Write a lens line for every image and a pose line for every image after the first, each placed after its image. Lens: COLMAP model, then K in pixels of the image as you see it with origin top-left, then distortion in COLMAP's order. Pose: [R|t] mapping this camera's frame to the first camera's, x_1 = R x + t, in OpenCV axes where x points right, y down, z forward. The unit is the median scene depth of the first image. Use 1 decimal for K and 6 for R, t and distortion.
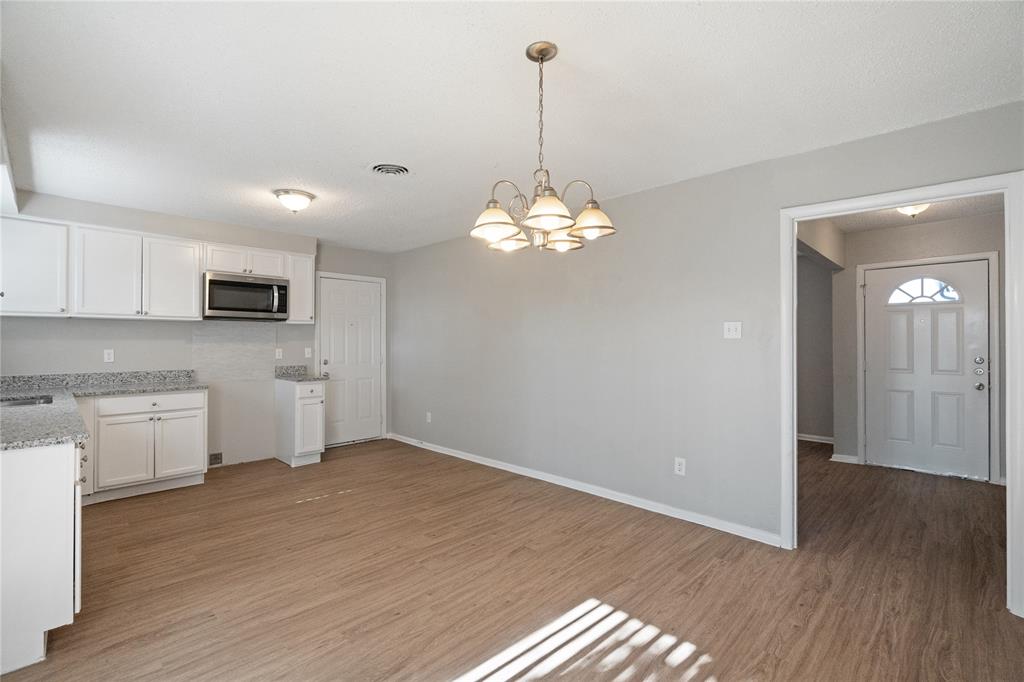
lens RADIAL K [[466.9, 0, 509.6], [0, 466.9, 336.9], [0, 0, 1]] dist [-0.001741, 0.000836]
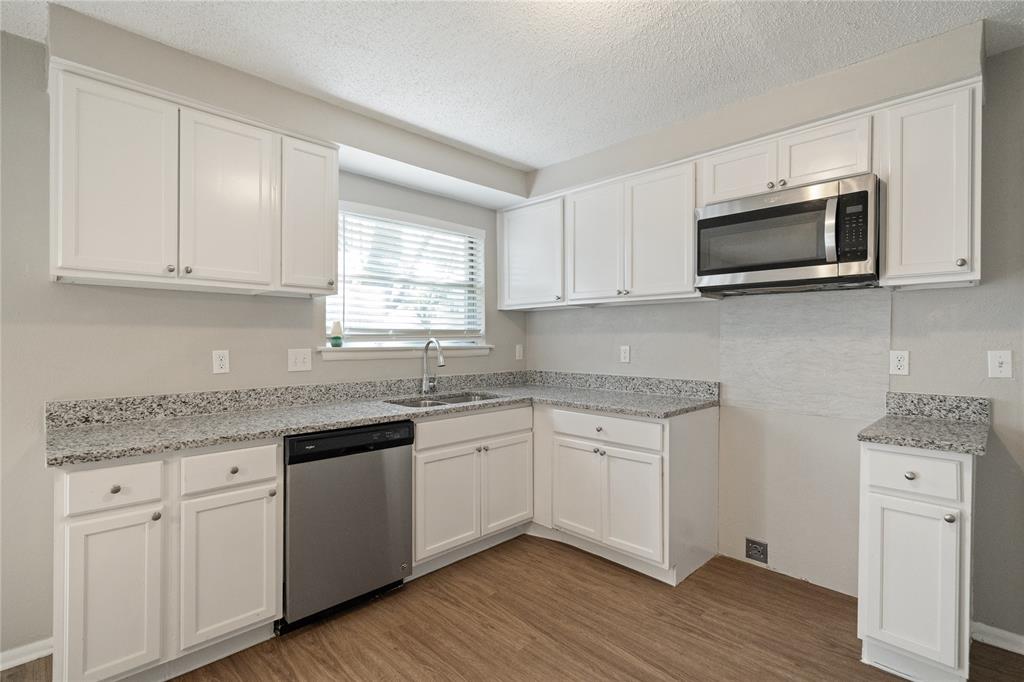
lens RADIAL K [[466.9, 0, 520.3], [0, 466.9, 343.1], [0, 0, 1]] dist [-0.001741, 0.000836]
pose [[-0.008936, 0.006185, -0.999941, -0.101042], [0.008356, 0.999946, 0.006110, 0.017329], [0.999925, -0.008301, -0.008987, 0.876614]]
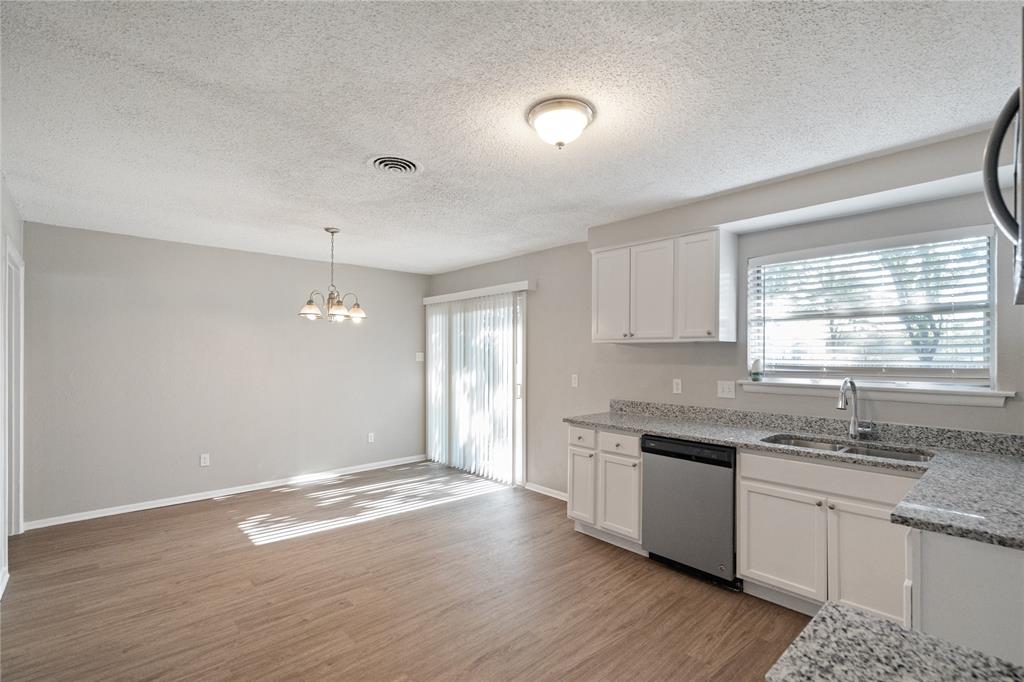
lens RADIAL K [[466.9, 0, 502.5], [0, 466.9, 352.0], [0, 0, 1]] dist [-0.001741, 0.000836]
pose [[-0.997915, -0.005801, 0.064281, -0.394529], [-0.006810, 0.999857, -0.015499, -0.010047], [-0.064181, -0.015904, -0.997812, 1.436035]]
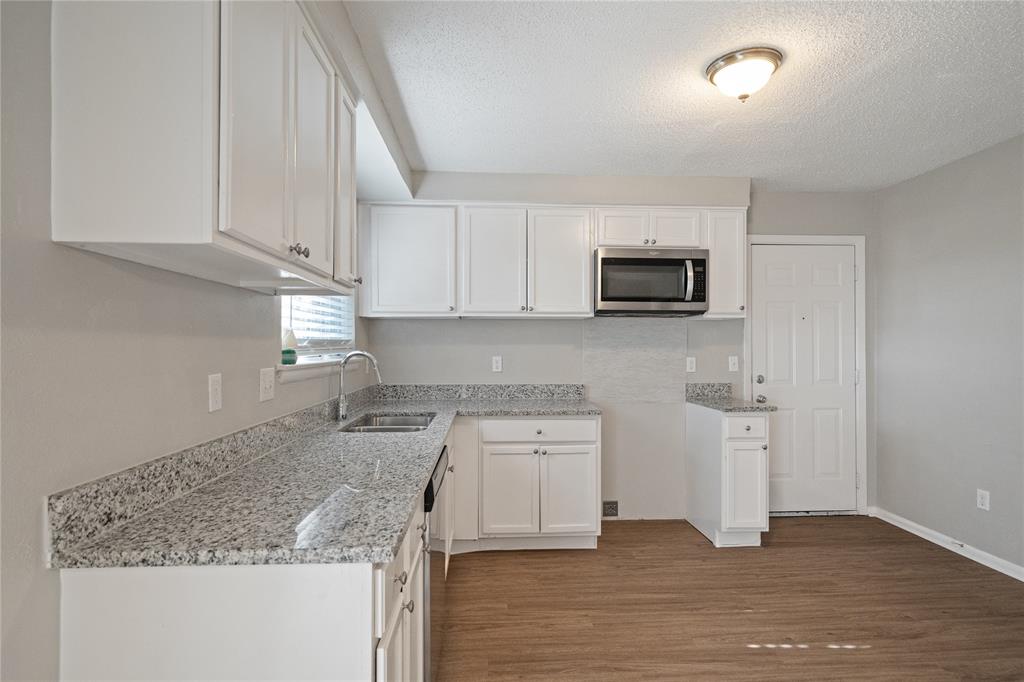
lens RADIAL K [[521.1, 0, 503.7], [0, 521.1, 346.1], [0, 0, 1]] dist [-0.002952, 0.000636]
pose [[0.732919, -0.001517, -0.680314, -0.240939], [0.006967, 0.999962, 0.005276, 0.004723], [0.680280, -0.008607, 0.732902, 0.356348]]
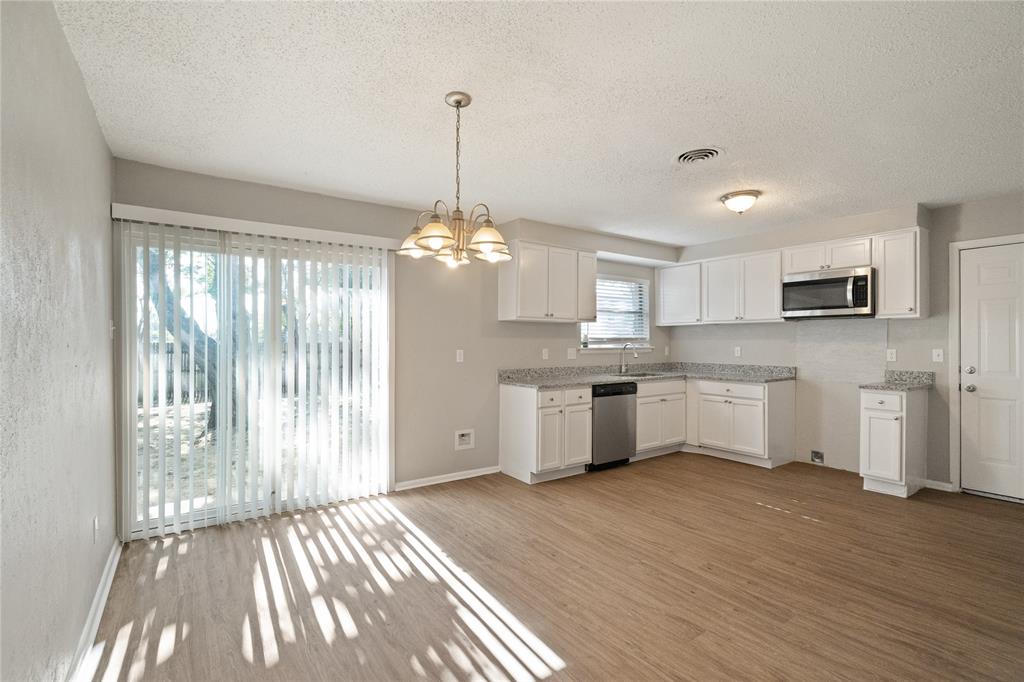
lens RADIAL K [[466.9, 0, 512.4], [0, 466.9, 342.6], [0, 0, 1]] dist [-0.001741, 0.000836]
pose [[-0.173017, 0.000390, -0.984919, 0.577958], [0.009480, 0.999954, -0.001269, 0.010417], [0.984873, -0.009557, -0.173012, 0.629858]]
